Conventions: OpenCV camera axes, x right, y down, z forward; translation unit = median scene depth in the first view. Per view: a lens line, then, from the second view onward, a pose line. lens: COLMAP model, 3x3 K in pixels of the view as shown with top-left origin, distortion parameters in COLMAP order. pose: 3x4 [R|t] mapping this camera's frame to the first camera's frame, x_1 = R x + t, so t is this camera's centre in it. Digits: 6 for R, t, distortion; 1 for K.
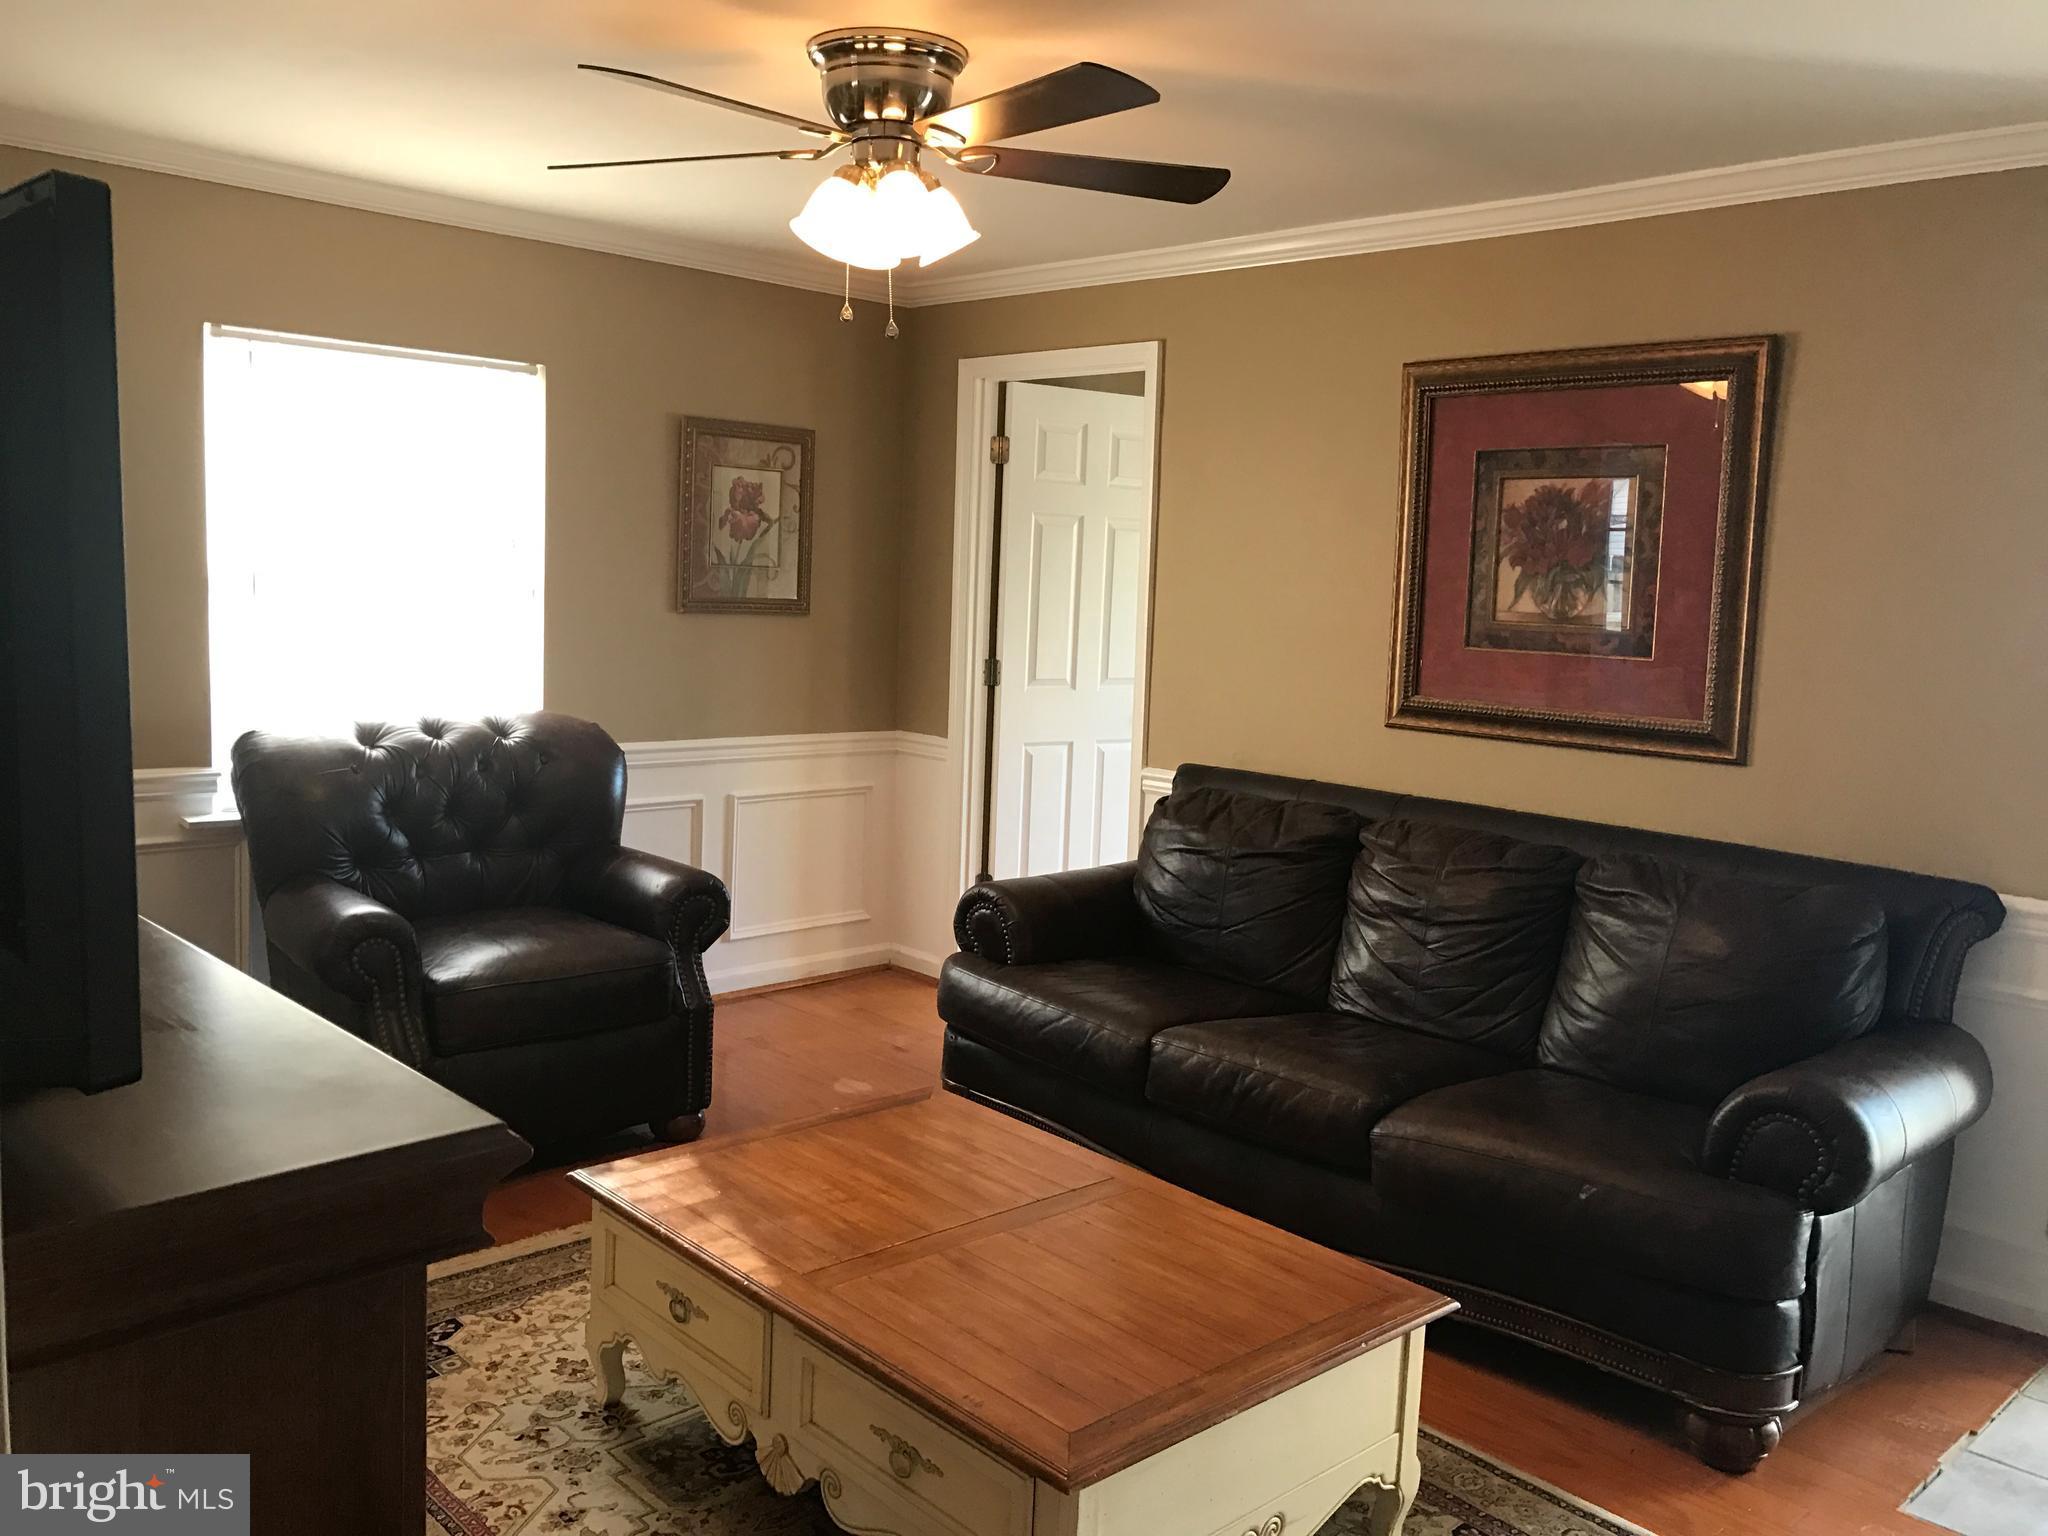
lens RADIAL K [[1638.5, 0, 953.4], [0, 1638.5, 763.8], [0, 0, 1]] dist [-0.000611, 0.000357]
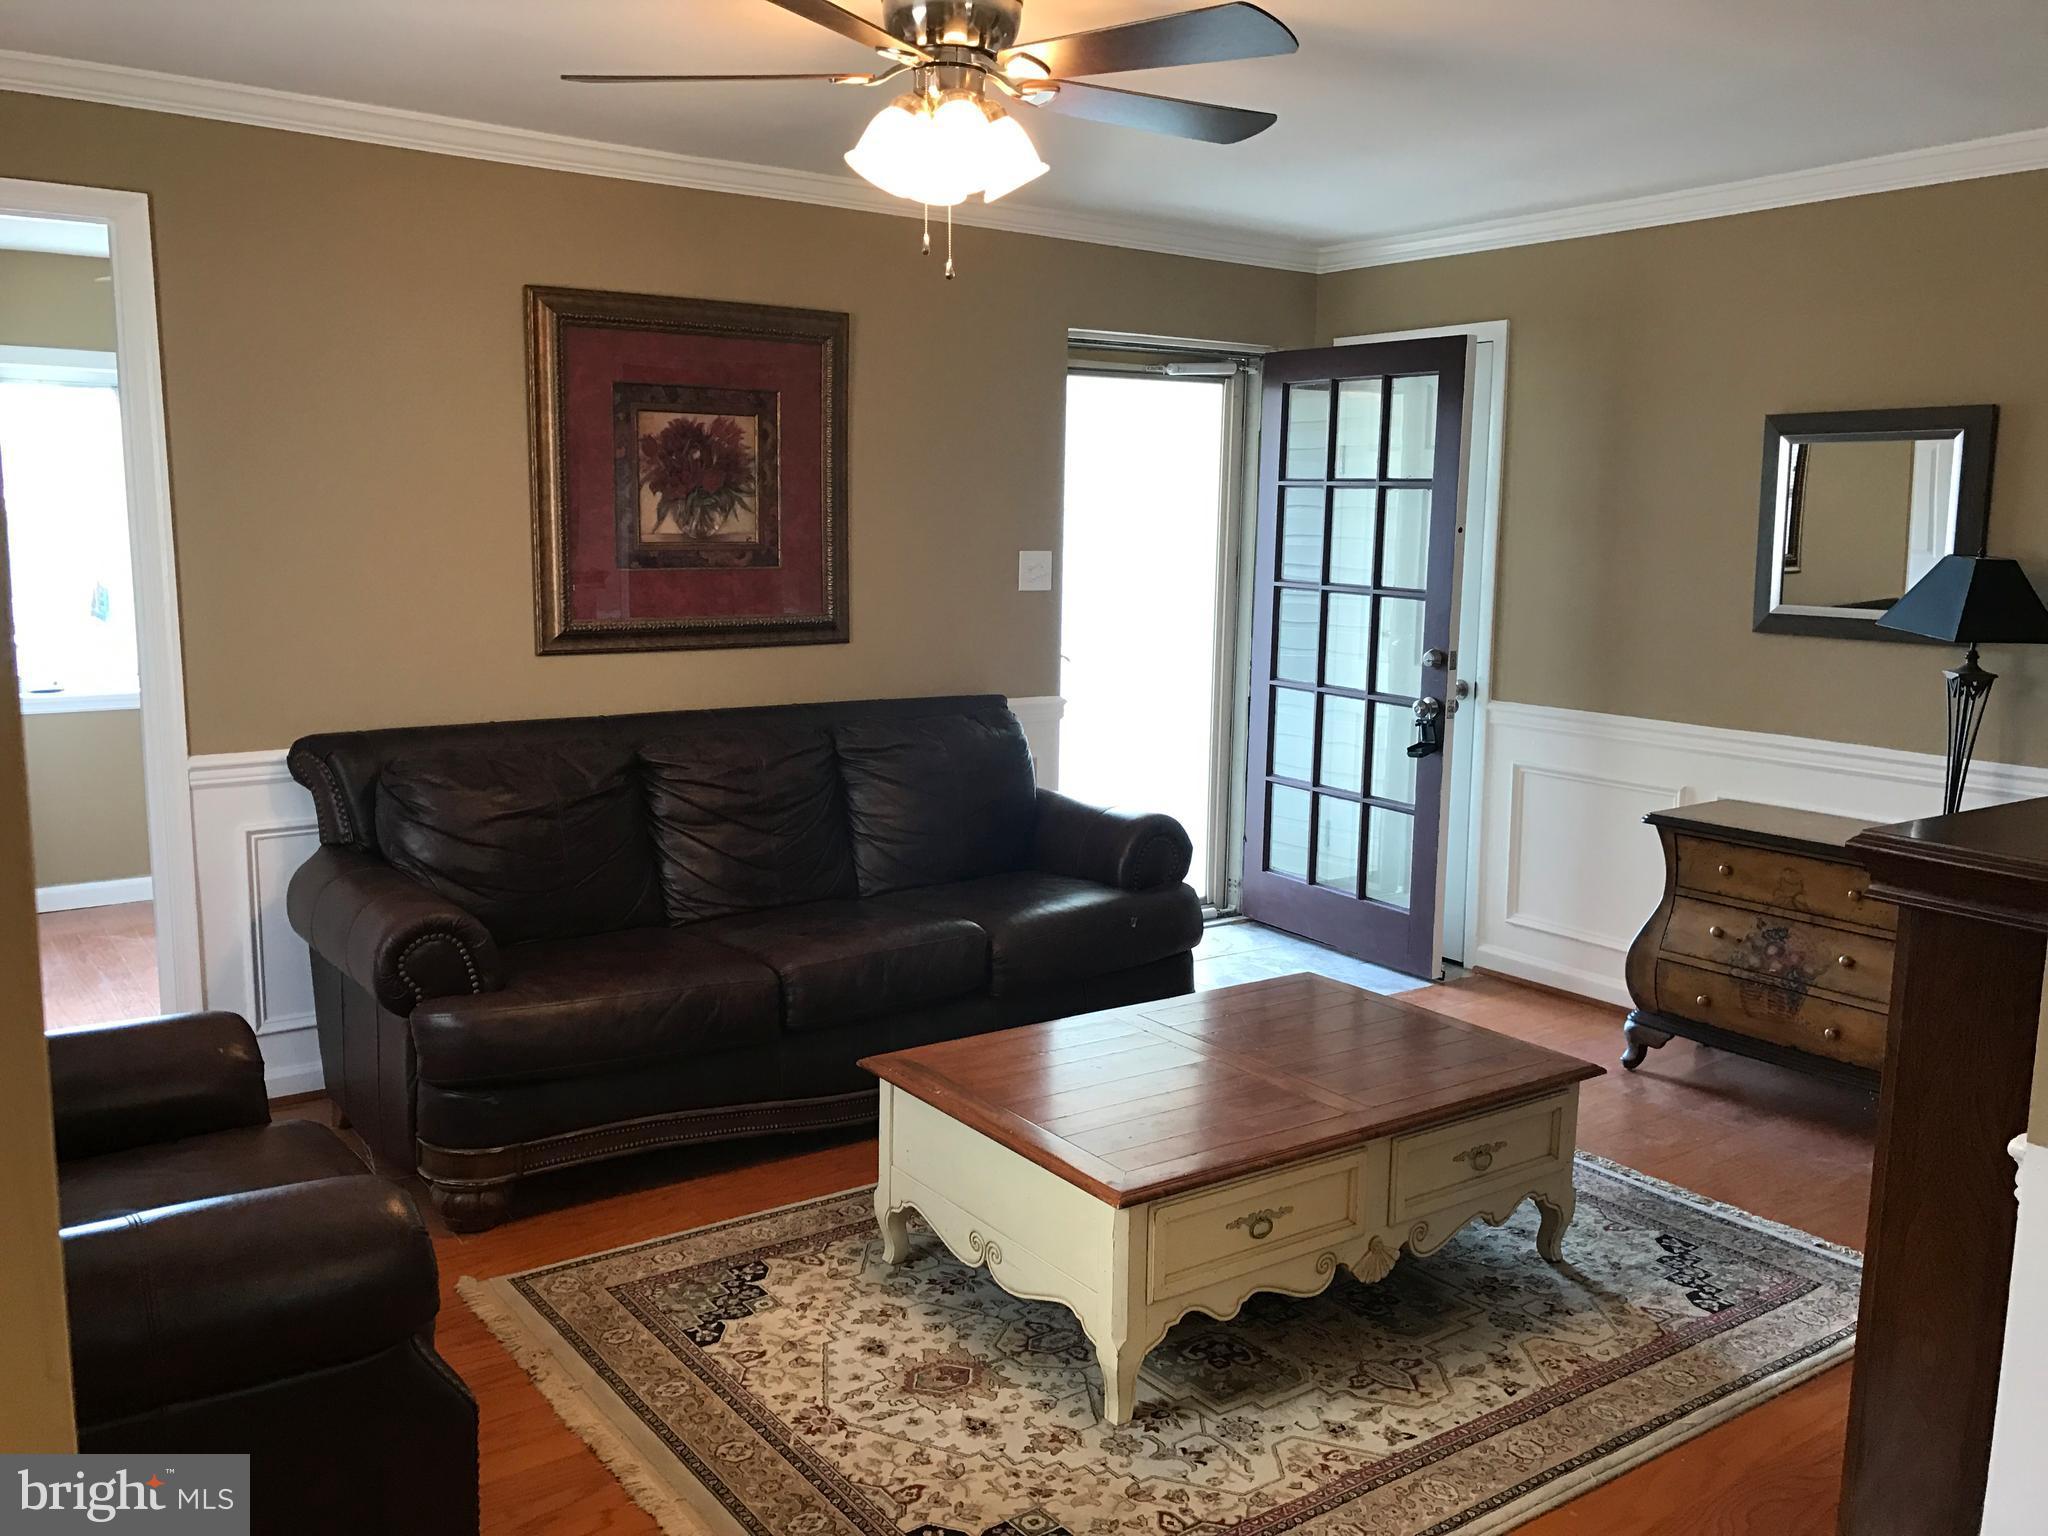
lens RADIAL K [[1710.8, 0, 1024.0], [0, 1710.8, 768.0], [0, 0, 1]] dist [-0.002674, -0.002894]
pose [[0.109076, -0.181686, 0.977288, -0.804481], [0.109184, 0.979396, 0.169891, -0.110478], [-0.988019, 0.088173, 0.126666, 0.648014]]
